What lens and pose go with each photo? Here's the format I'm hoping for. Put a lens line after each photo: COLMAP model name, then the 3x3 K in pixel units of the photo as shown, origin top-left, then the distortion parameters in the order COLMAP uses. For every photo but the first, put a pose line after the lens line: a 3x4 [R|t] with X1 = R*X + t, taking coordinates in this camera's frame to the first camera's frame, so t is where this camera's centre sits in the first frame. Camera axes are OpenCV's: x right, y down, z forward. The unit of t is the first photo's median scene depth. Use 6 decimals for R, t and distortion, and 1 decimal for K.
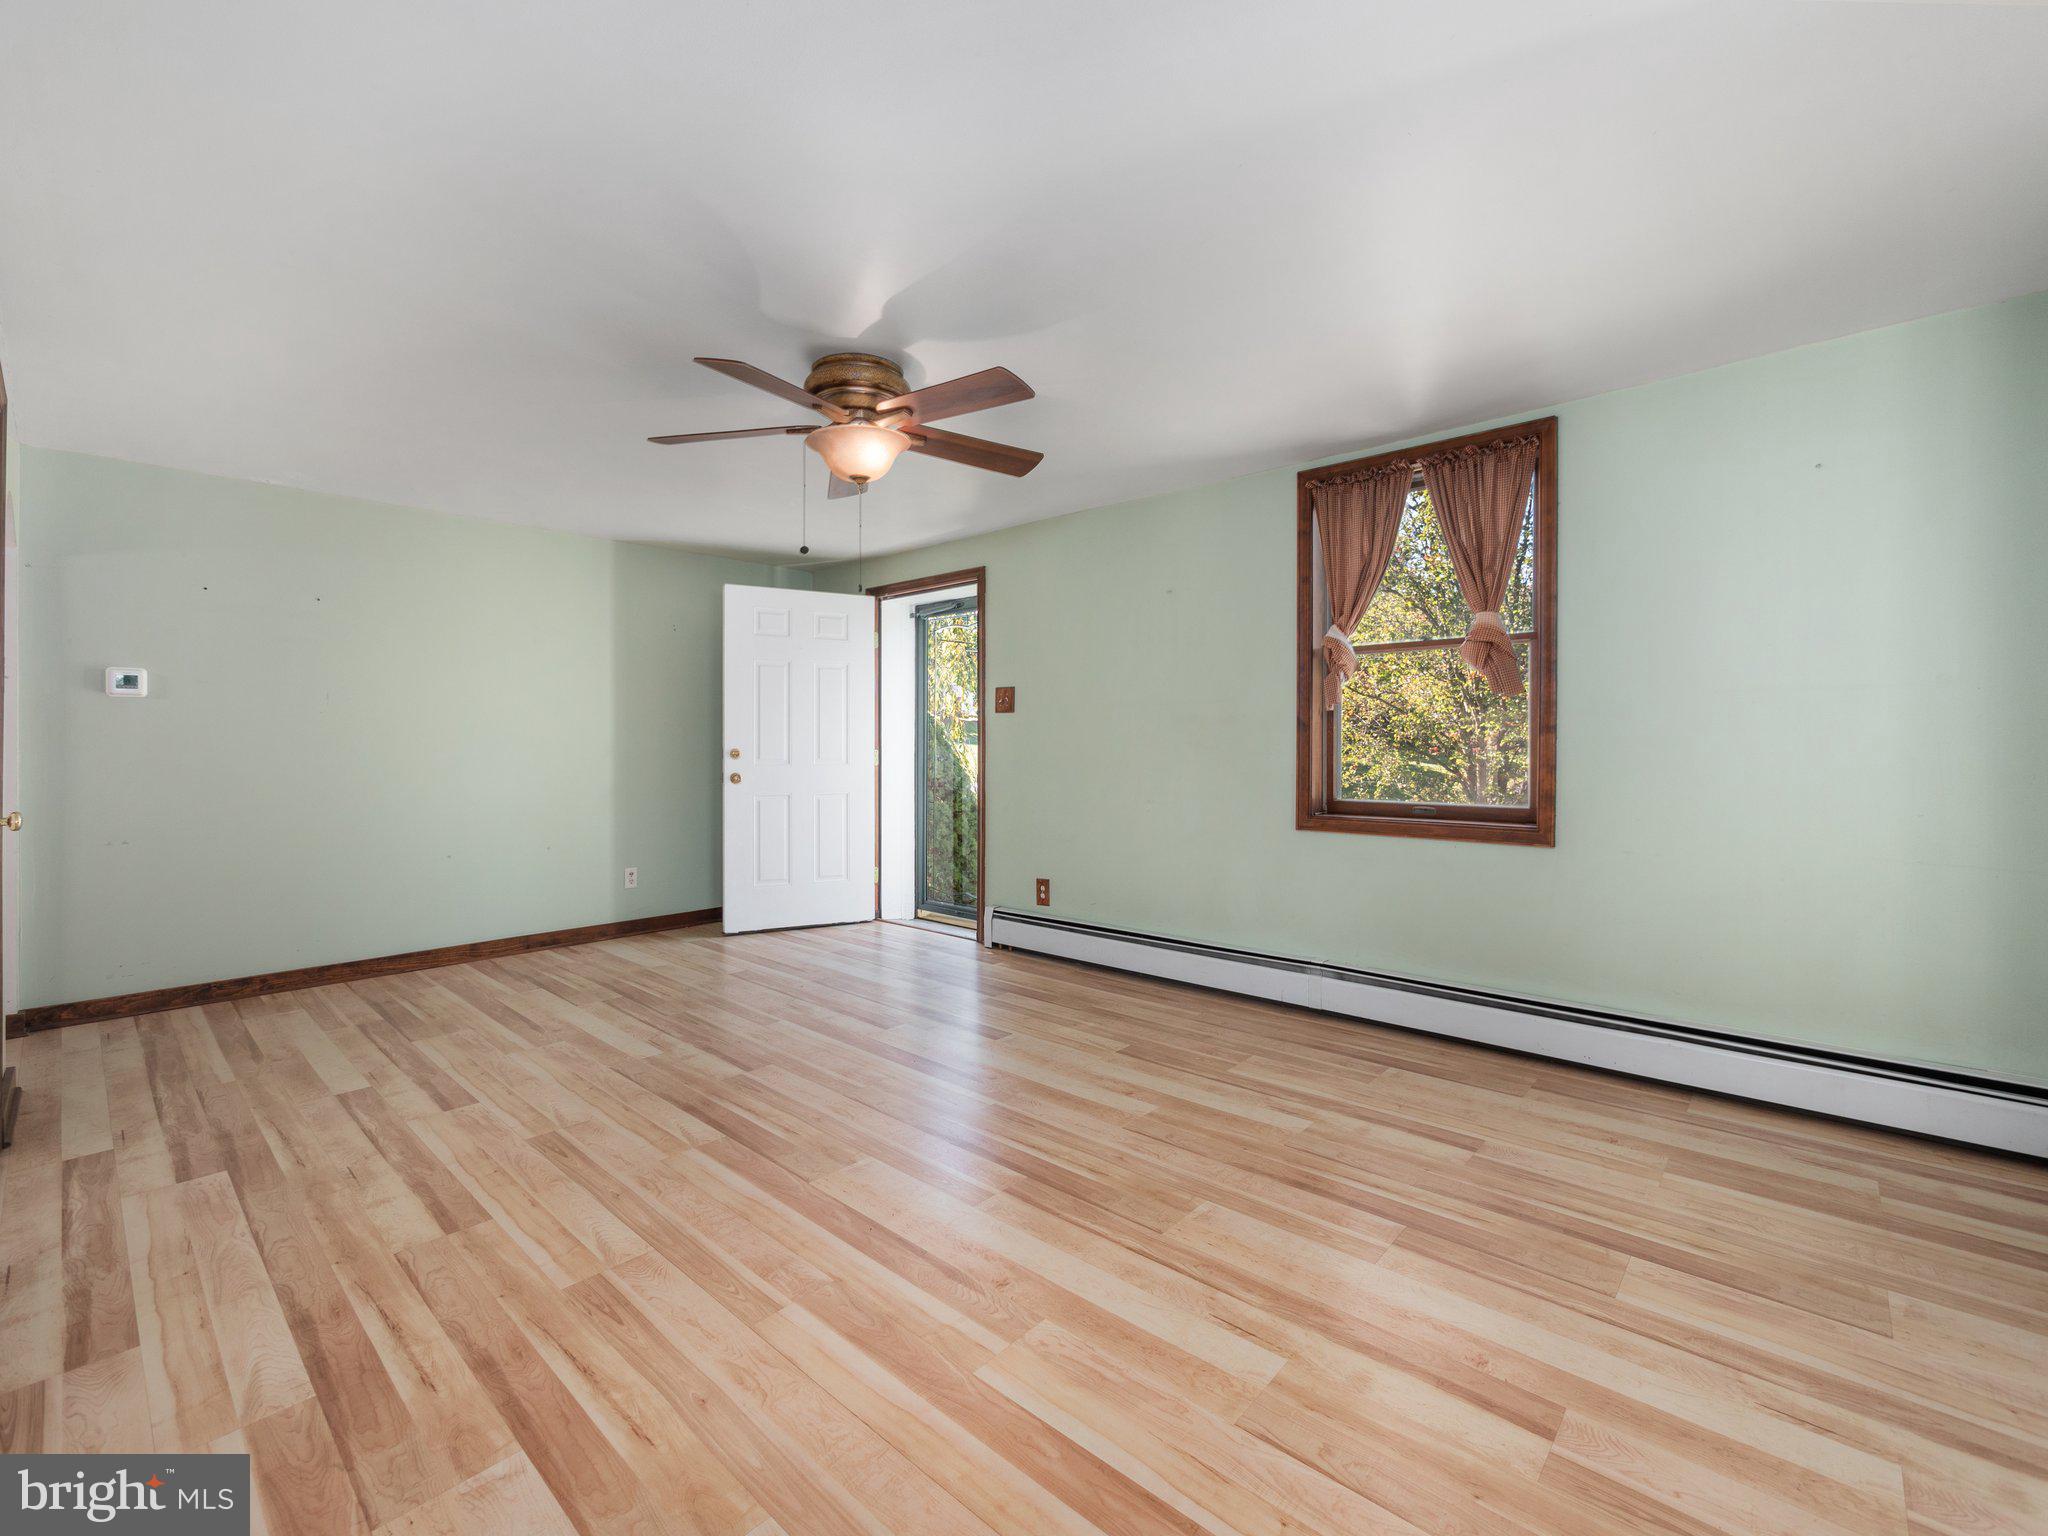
lens RADIAL K [[871.5, 0, 1012.7], [0, 871.5, 767.0], [0, 0, 1]] dist [-0.011543, -0.001294]
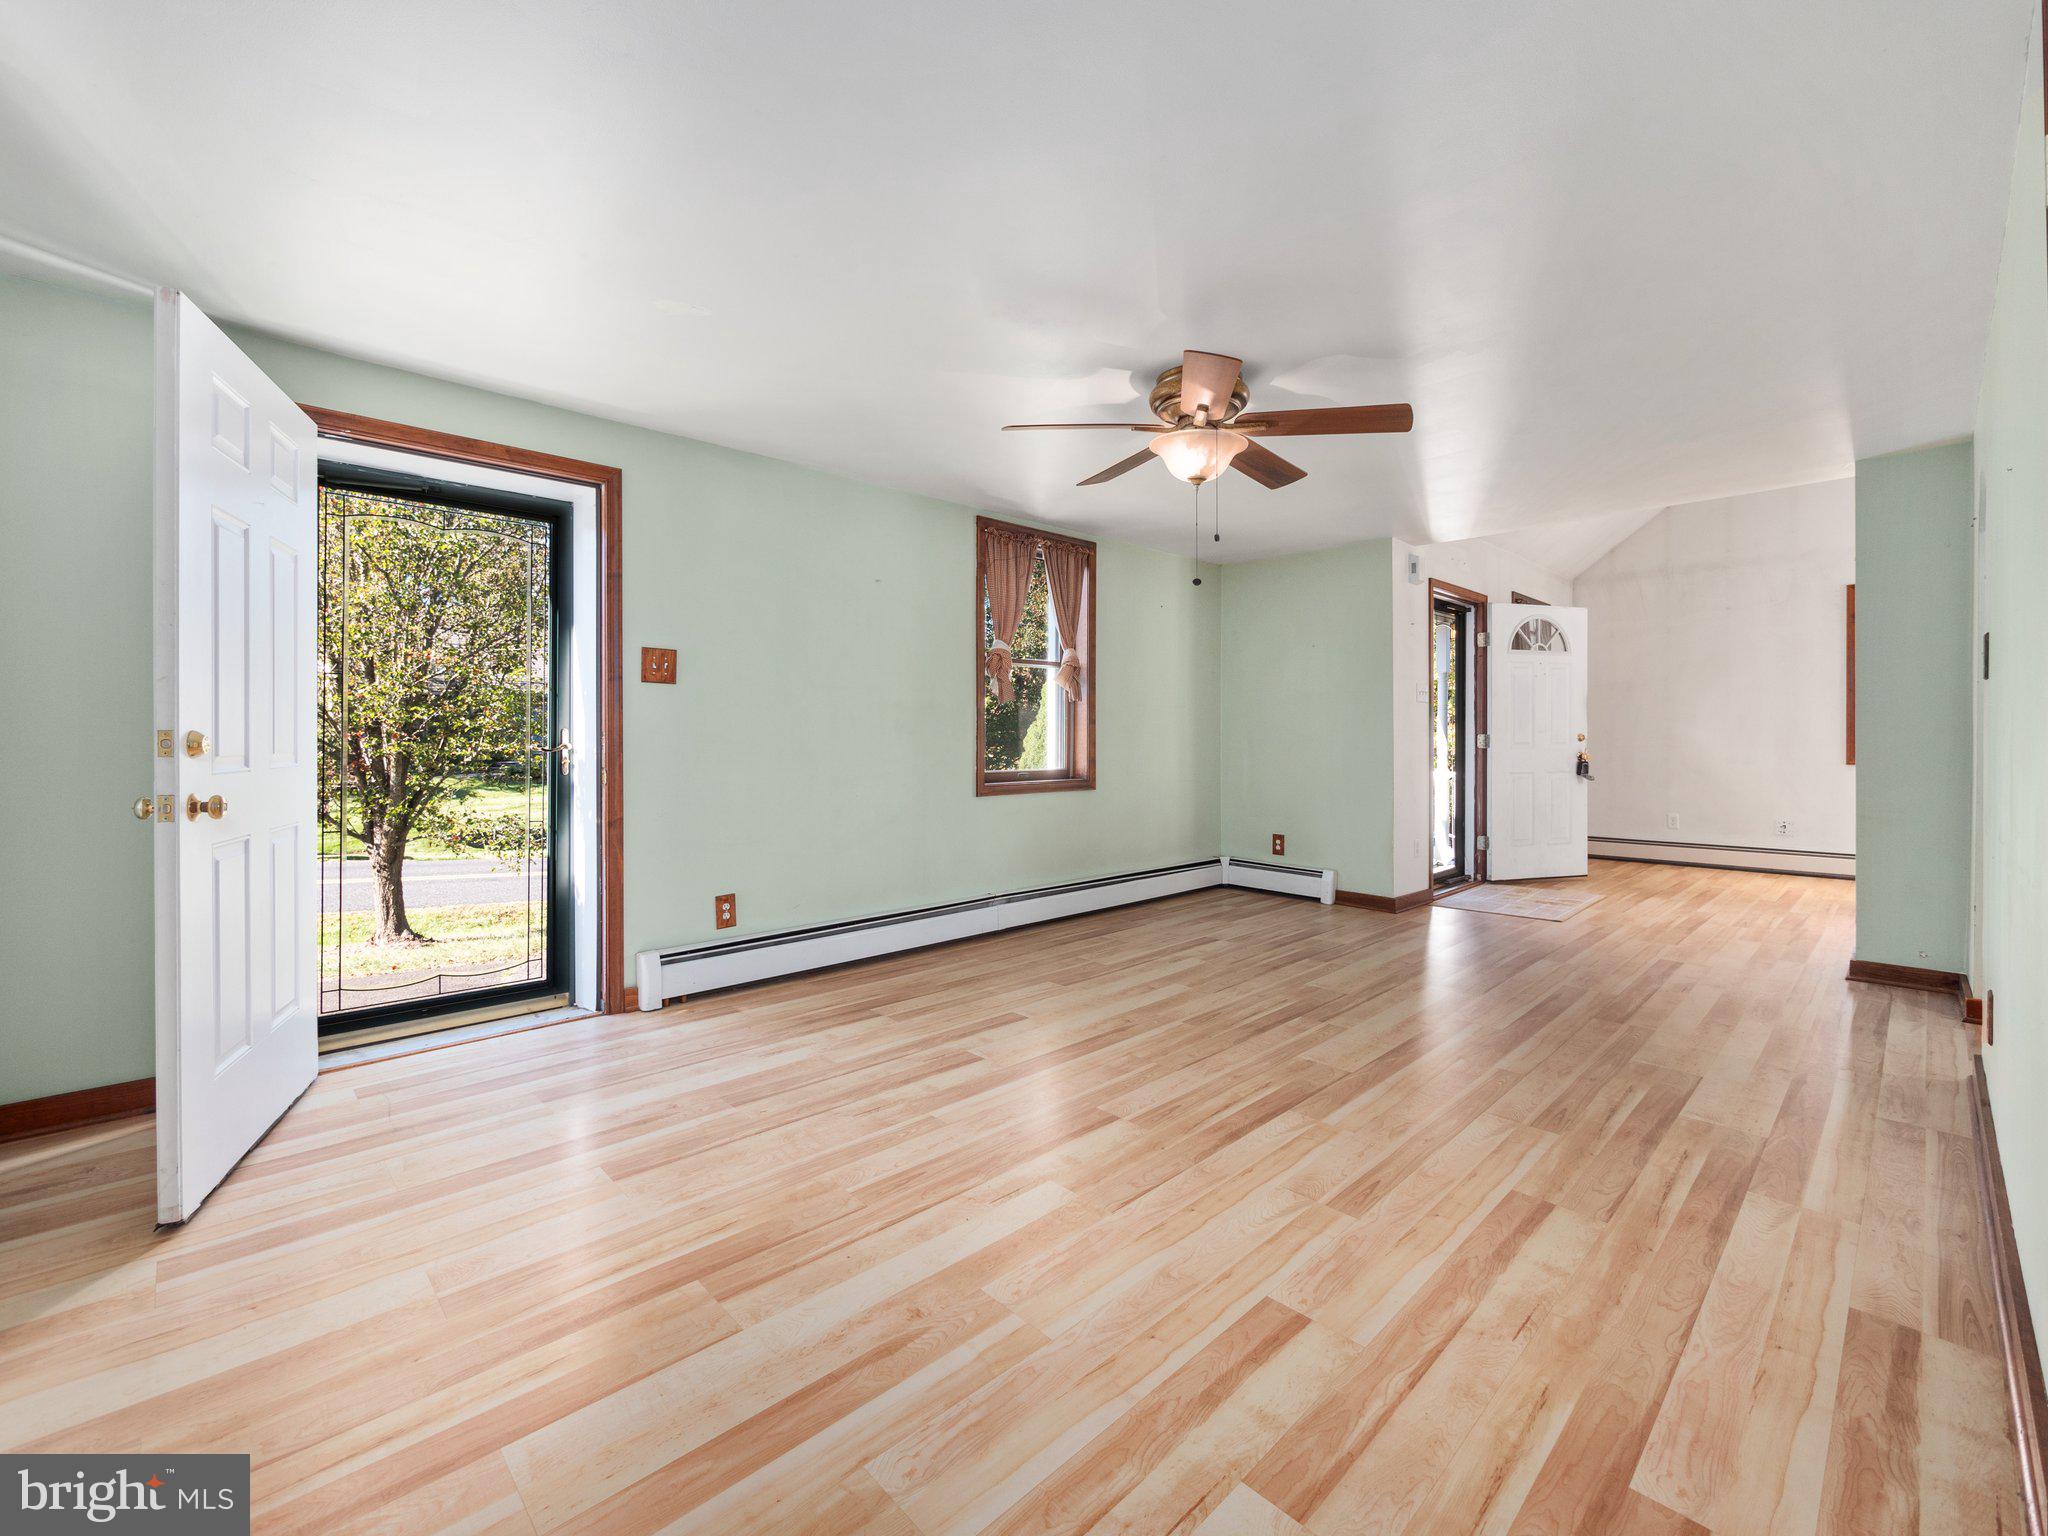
lens RADIAL K [[871.5, 0, 1012.7], [0, 871.5, 767.0], [0, 0, 1]] dist [-0.011543, -0.001294]
pose [[0.078363, -0.038184, 0.996193, -1.361381], [0.021019, 0.999107, 0.036642, -0.024451], [-0.996703, 0.018068, 0.079096, 1.236360]]
